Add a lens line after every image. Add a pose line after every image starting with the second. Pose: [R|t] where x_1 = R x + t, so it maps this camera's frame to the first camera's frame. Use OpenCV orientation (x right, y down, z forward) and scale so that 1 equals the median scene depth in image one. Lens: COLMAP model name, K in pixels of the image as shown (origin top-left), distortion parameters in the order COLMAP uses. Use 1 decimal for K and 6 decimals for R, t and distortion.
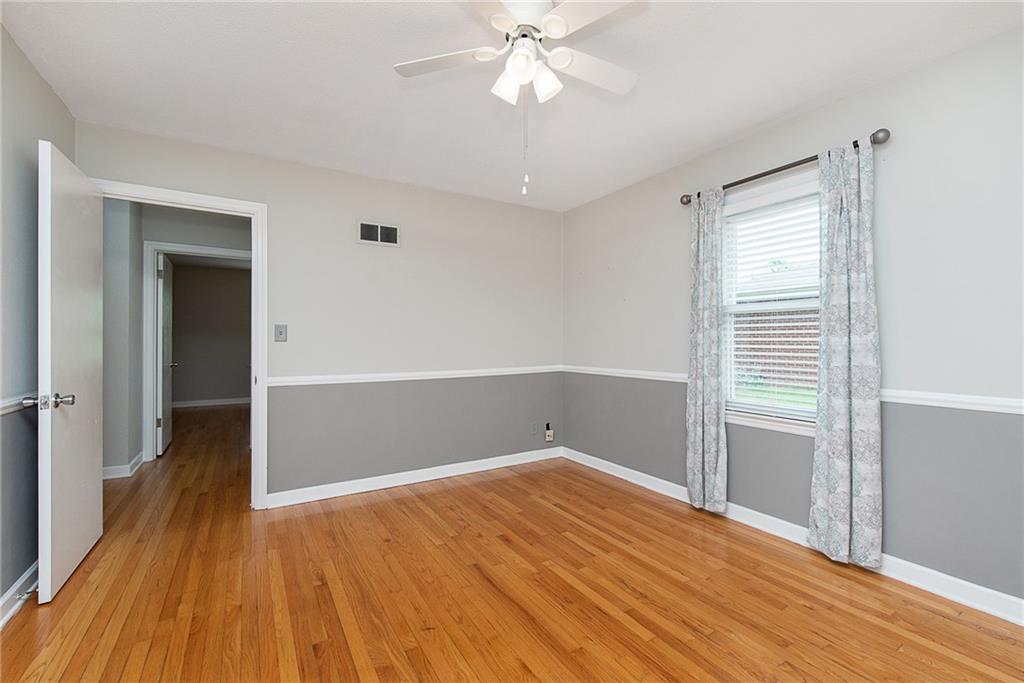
lens RADIAL K [[445.1, 0, 524.5], [0, 445.1, 339.6], [0, 0, 1]] dist [0.003122, -0.000545]
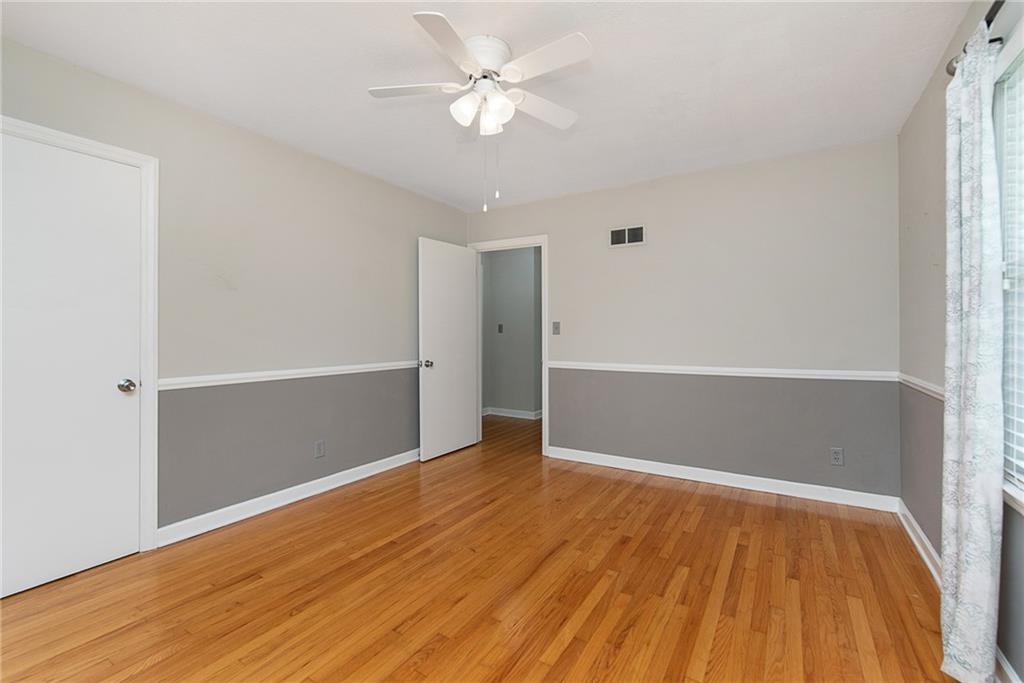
lens RADIAL K [[445.1, 0, 513.0], [0, 445.1, 332.7], [0, 0, 1]] dist [0.003122, -0.000545]
pose [[0.442516, 0.002388, -0.896758, 0.639899], [0.000874, 0.999995, 0.003094, -0.005576], [0.896760, -0.002153, 0.442511, 0.319266]]
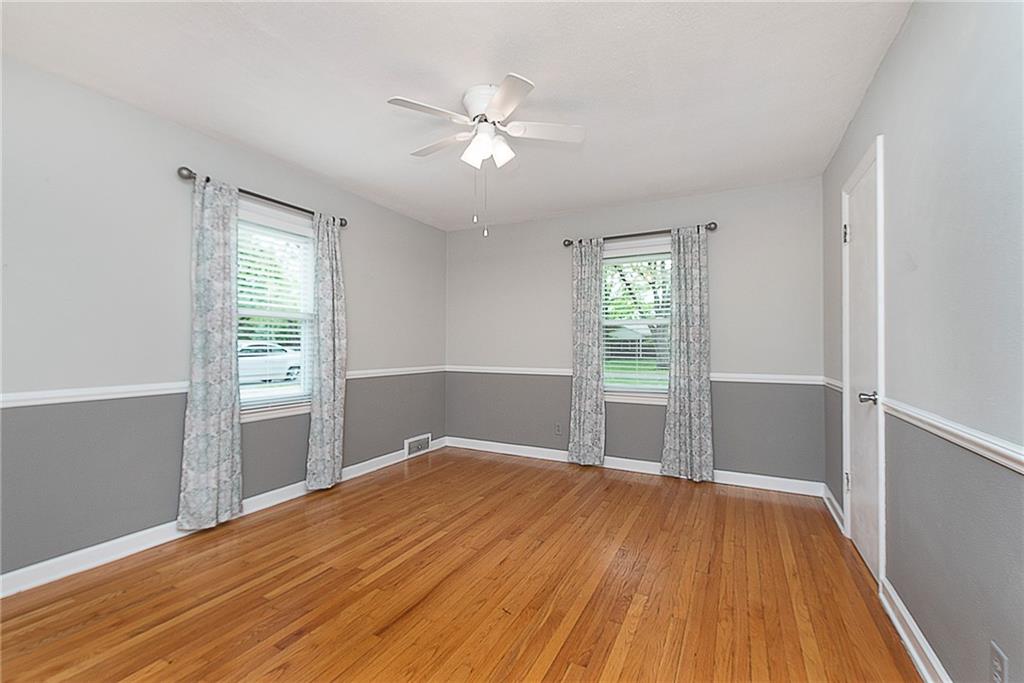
lens RADIAL K [[445.1, 0, 508.9], [0, 445.1, 345.3], [0, 0, 1]] dist [0.003122, -0.000545]
pose [[-0.510763, -0.002852, 0.859717, -0.707132], [-0.006910, 0.999976, -0.000788, 0.005244], [-0.859694, -0.006343, -0.510770, 0.958810]]
